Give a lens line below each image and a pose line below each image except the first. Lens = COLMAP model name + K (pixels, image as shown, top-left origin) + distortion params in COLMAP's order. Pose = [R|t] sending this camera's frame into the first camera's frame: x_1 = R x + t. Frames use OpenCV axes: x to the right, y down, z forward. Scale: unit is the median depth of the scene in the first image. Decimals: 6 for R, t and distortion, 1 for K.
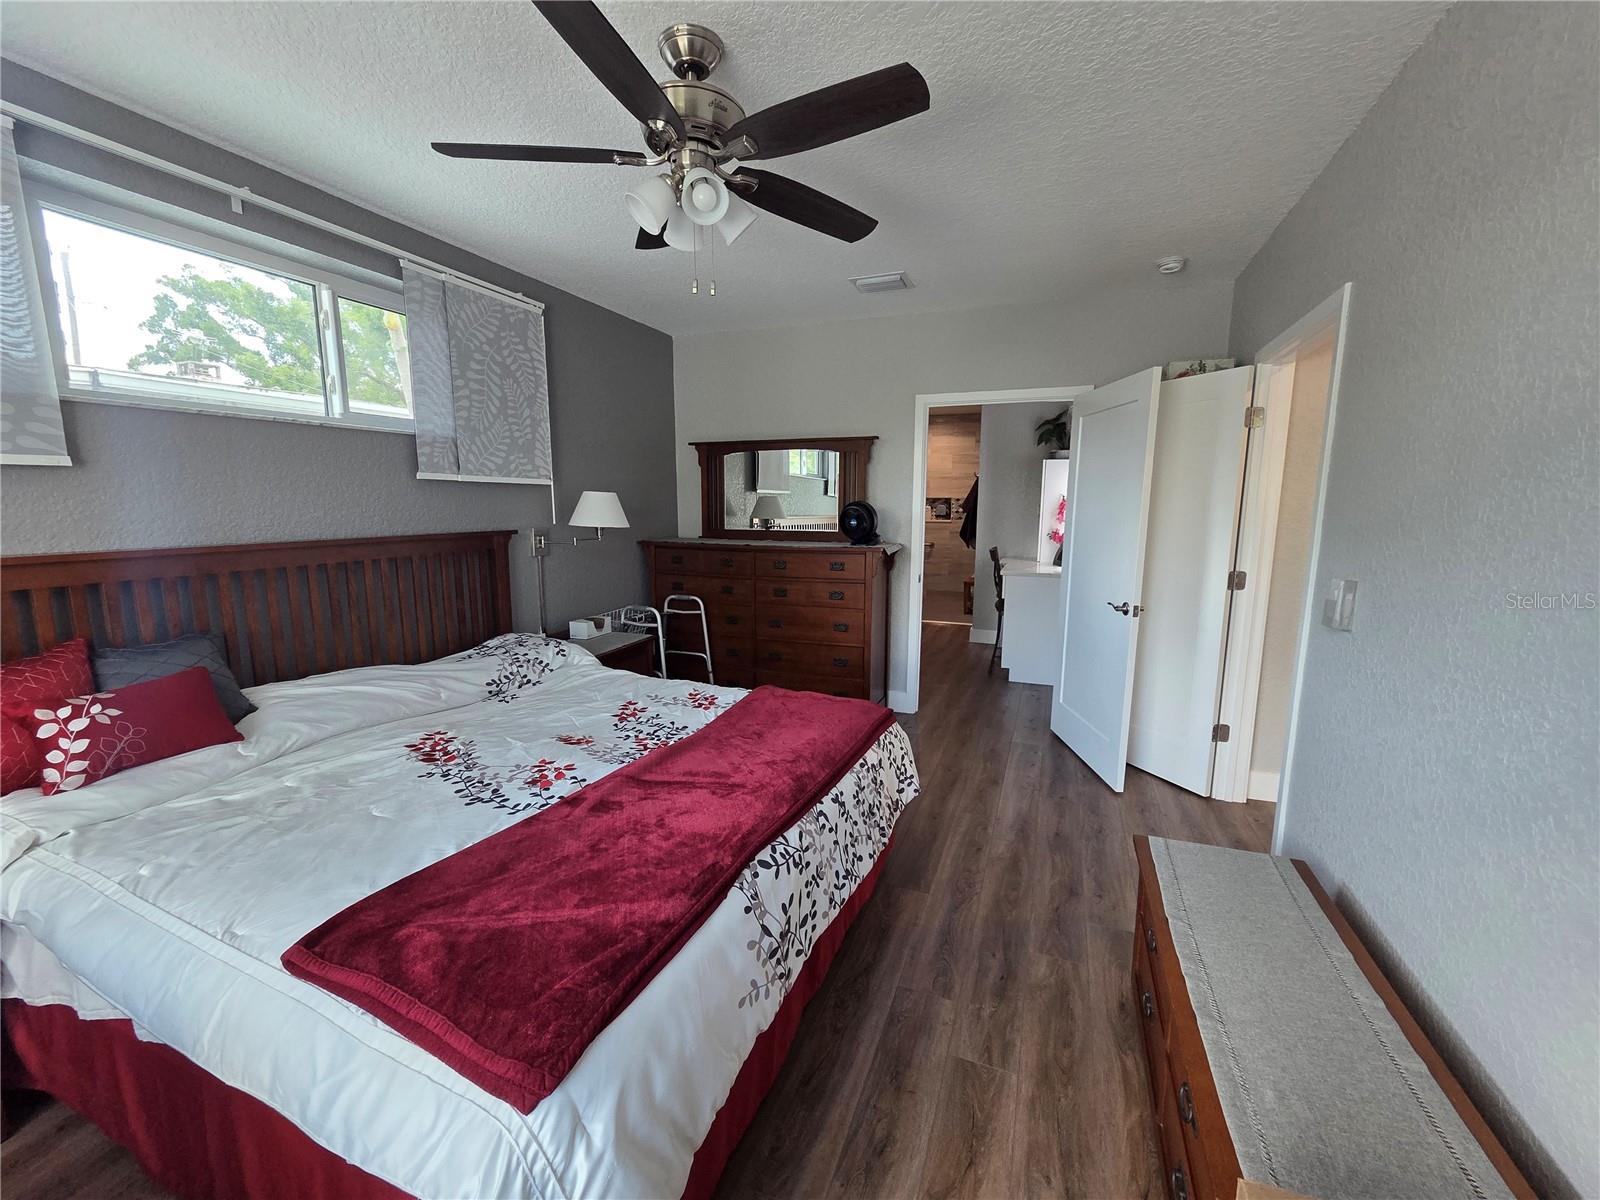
lens RADIAL K [[651.1, 0, 797.7], [0, 651.1, 598.5], [0, 0, 1]] dist [0.000081, 0.000011]
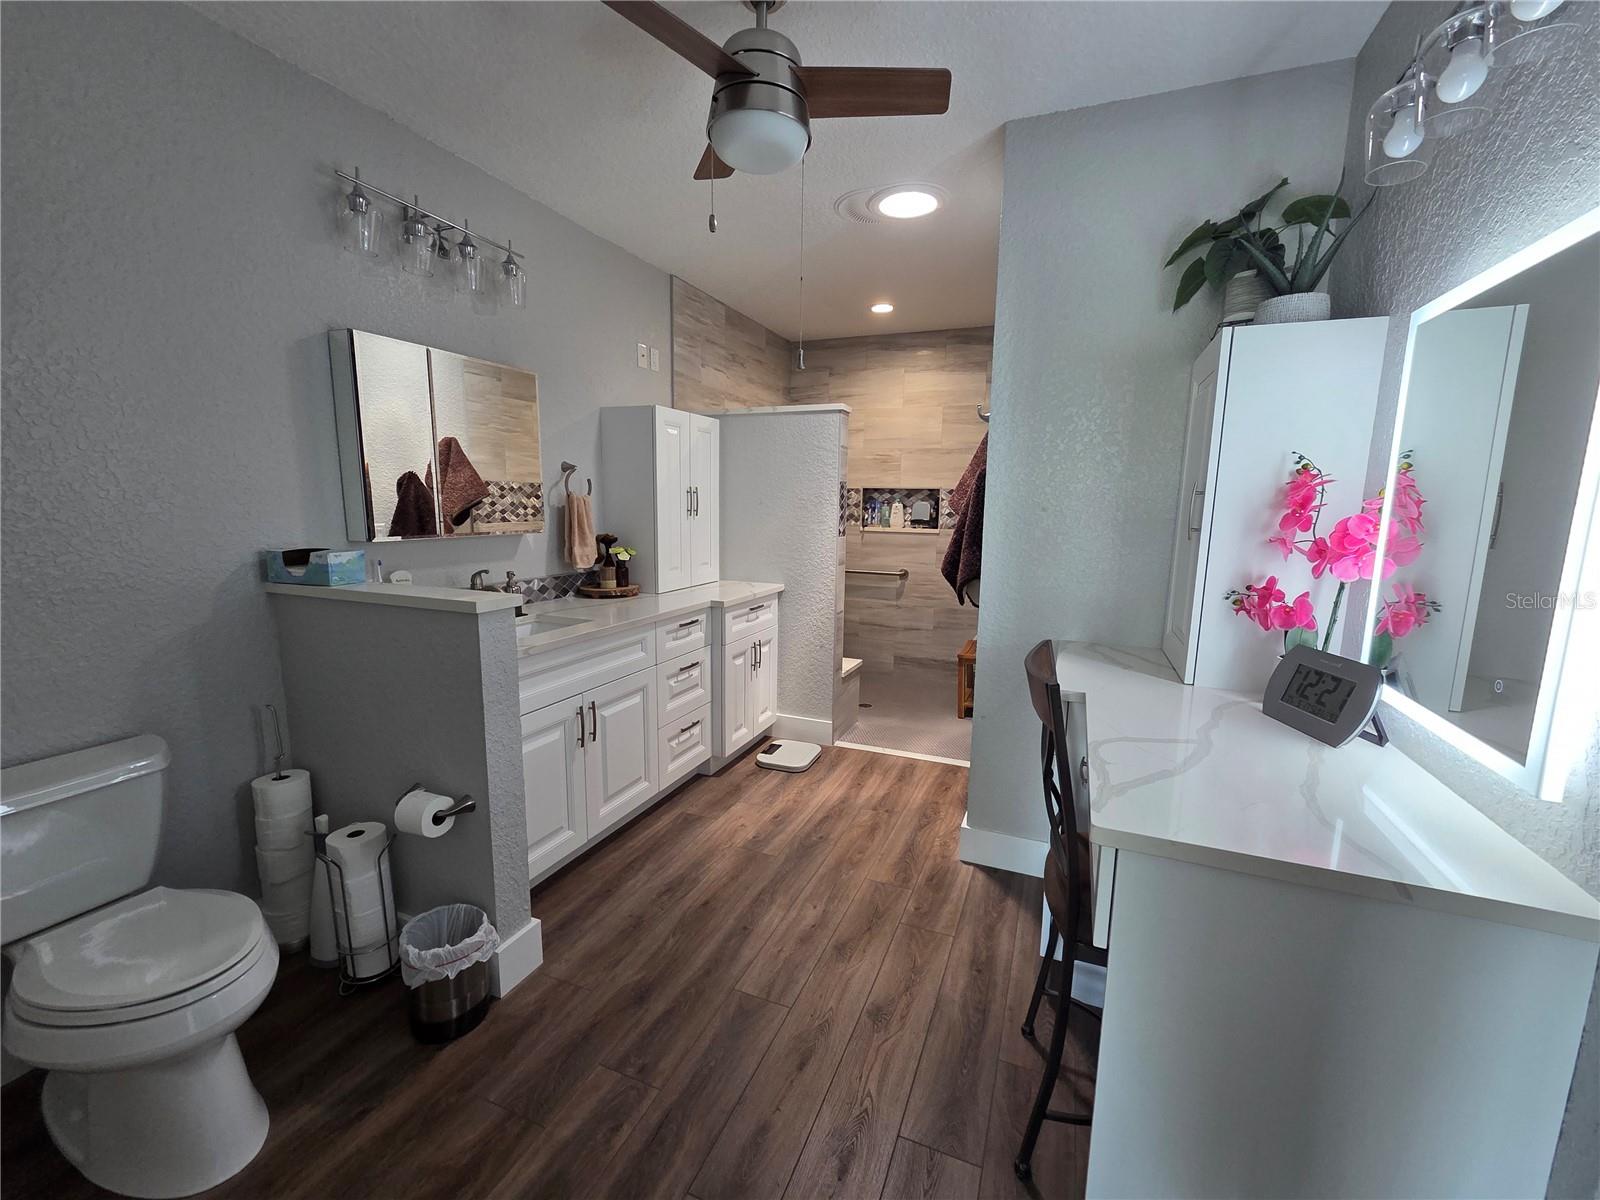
lens RADIAL K [[651.1, 0, 802.8], [0, 651.1, 604.4], [0, 0, 1]] dist [0.000081, 0.000011]
pose [[0.999926, 0.007712, -0.009399, 0.148951], [-0.007659, 0.999954, 0.005690, -0.070294], [0.009443, -0.005618, 0.999940, 0.532752]]
